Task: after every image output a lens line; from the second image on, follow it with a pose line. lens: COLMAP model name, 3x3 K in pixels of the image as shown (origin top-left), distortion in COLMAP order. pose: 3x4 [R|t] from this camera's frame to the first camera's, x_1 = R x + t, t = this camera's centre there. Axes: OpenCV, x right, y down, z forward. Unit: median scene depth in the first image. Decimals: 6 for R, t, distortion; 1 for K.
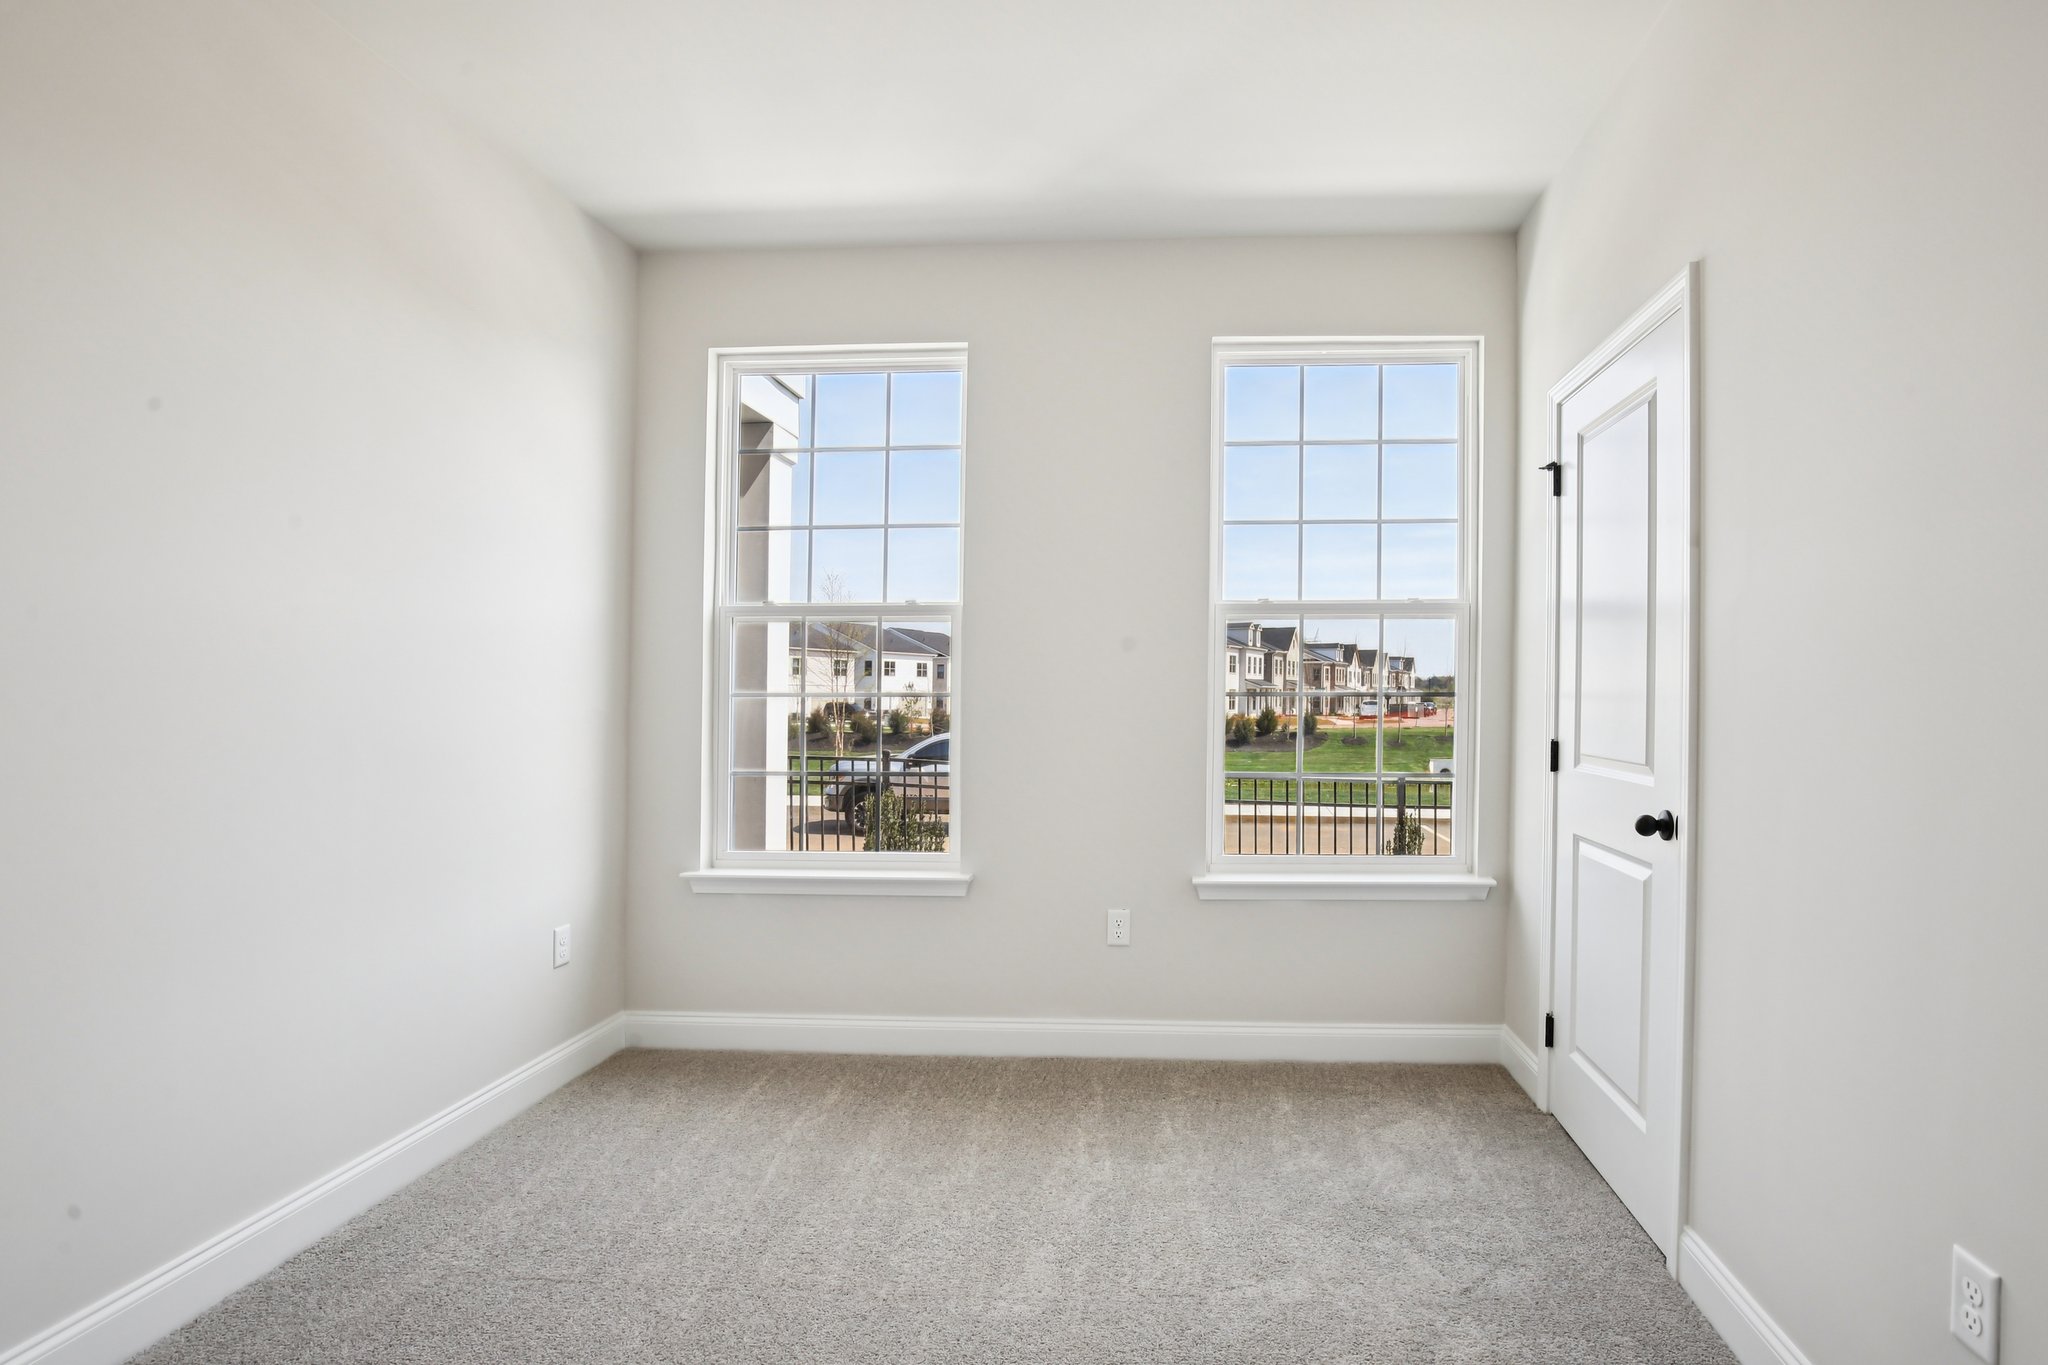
lens RADIAL K [[935.8, 0, 1023.2], [0, 935.8, 714.4], [0, 0, 1]] dist [-0.016012, 0.000507]
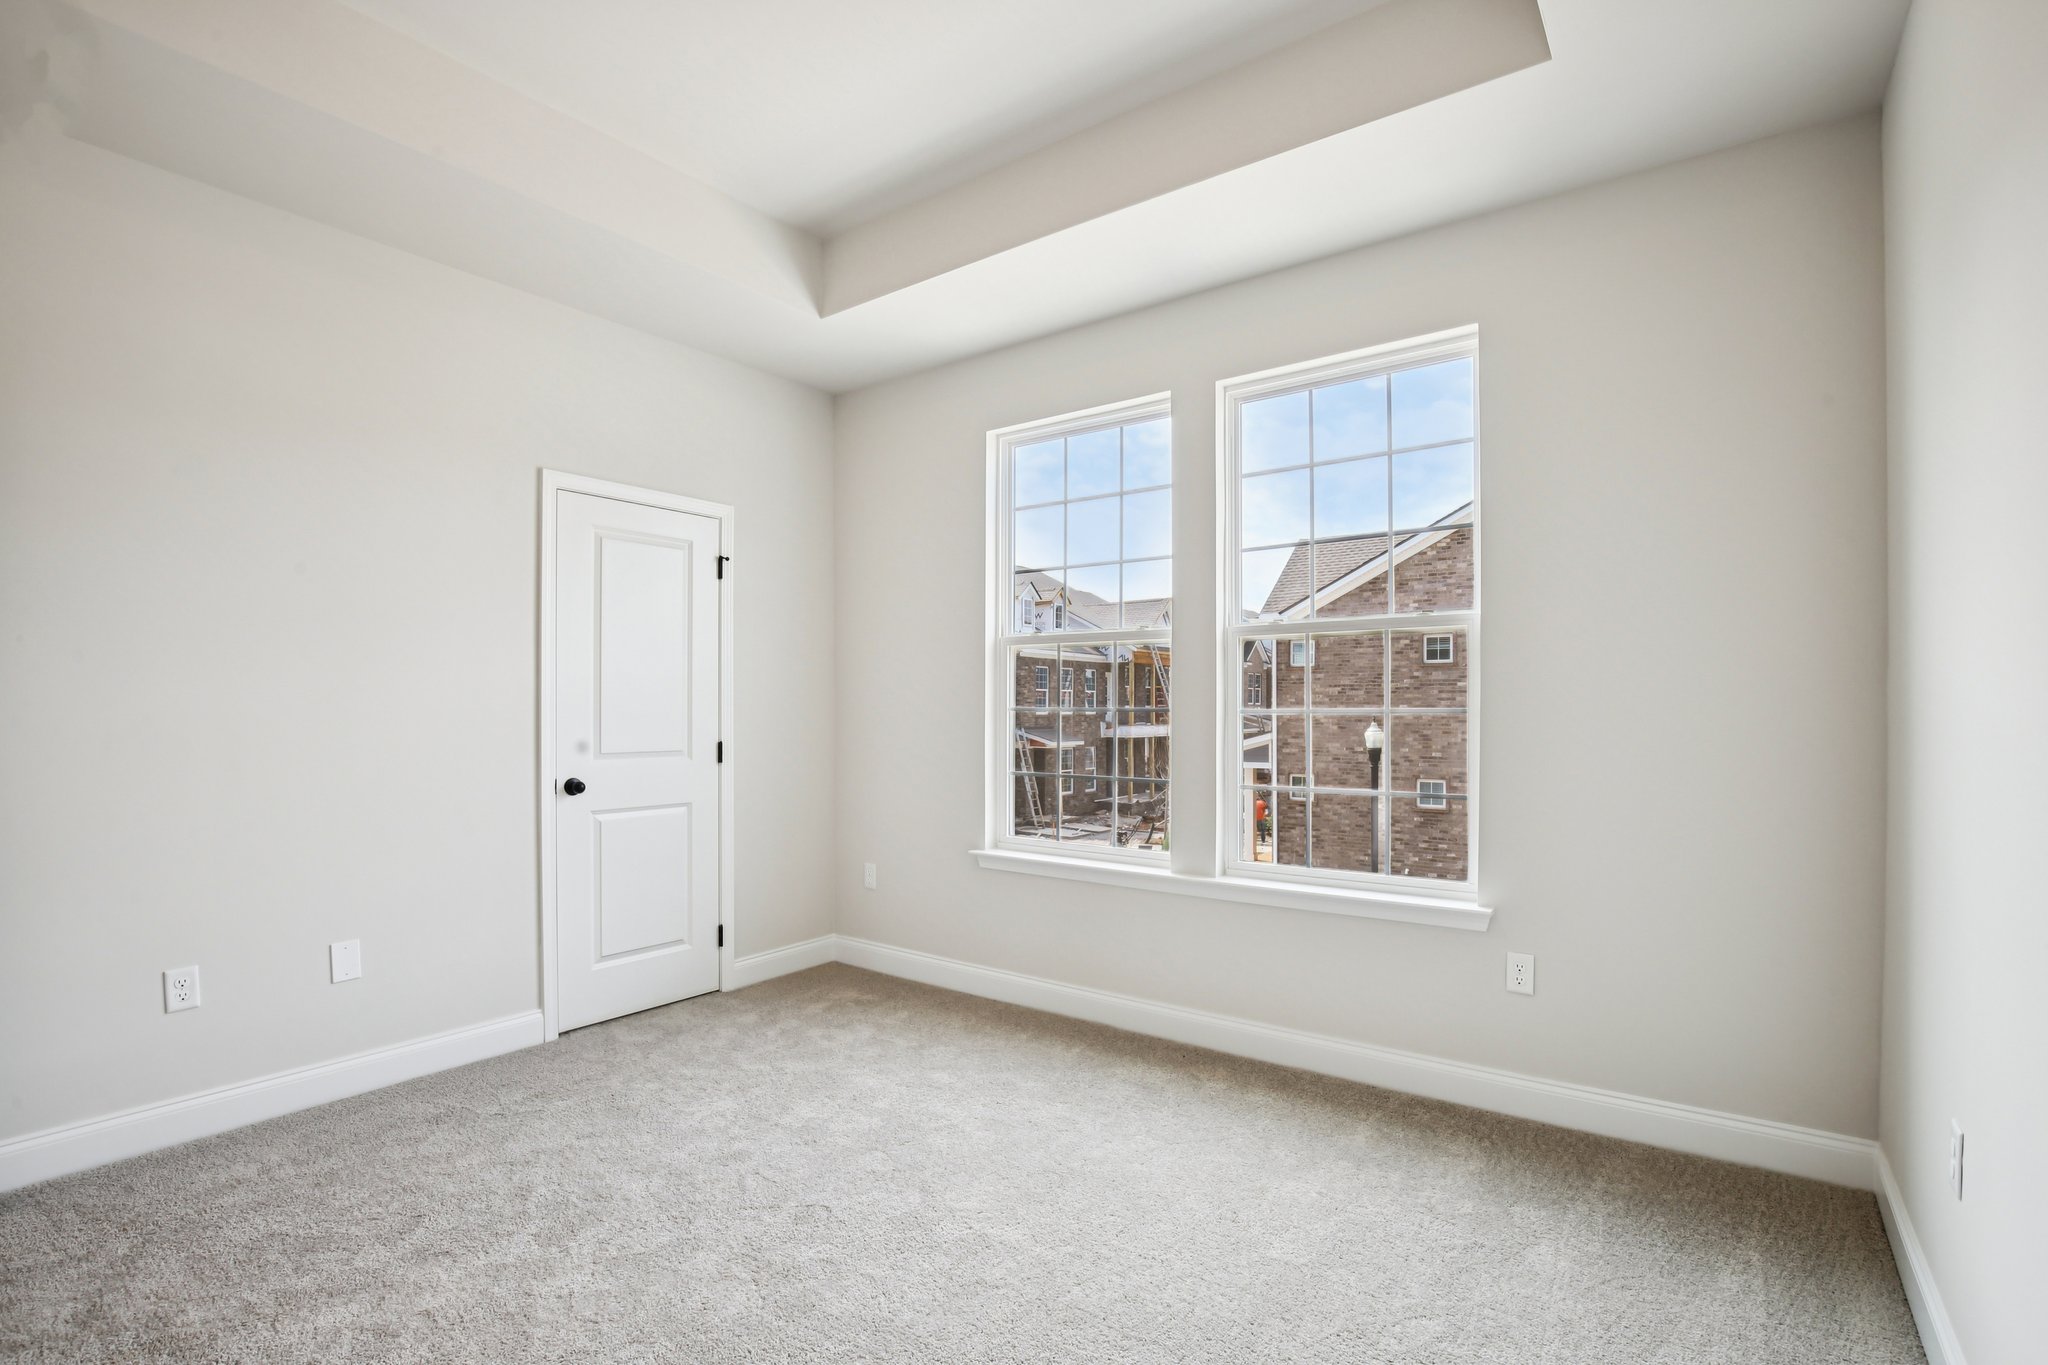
lens RADIAL K [[935.8, 0, 1023.2], [0, 935.8, 714.4], [0, 0, 1]] dist [-0.016012, 0.000507]
pose [[0.839890, 0.004890, -0.542735, 0.211954], [-0.013070, 0.999852, -0.011218, -0.000004], [0.542600, 0.016516, 0.839829, -0.012480]]
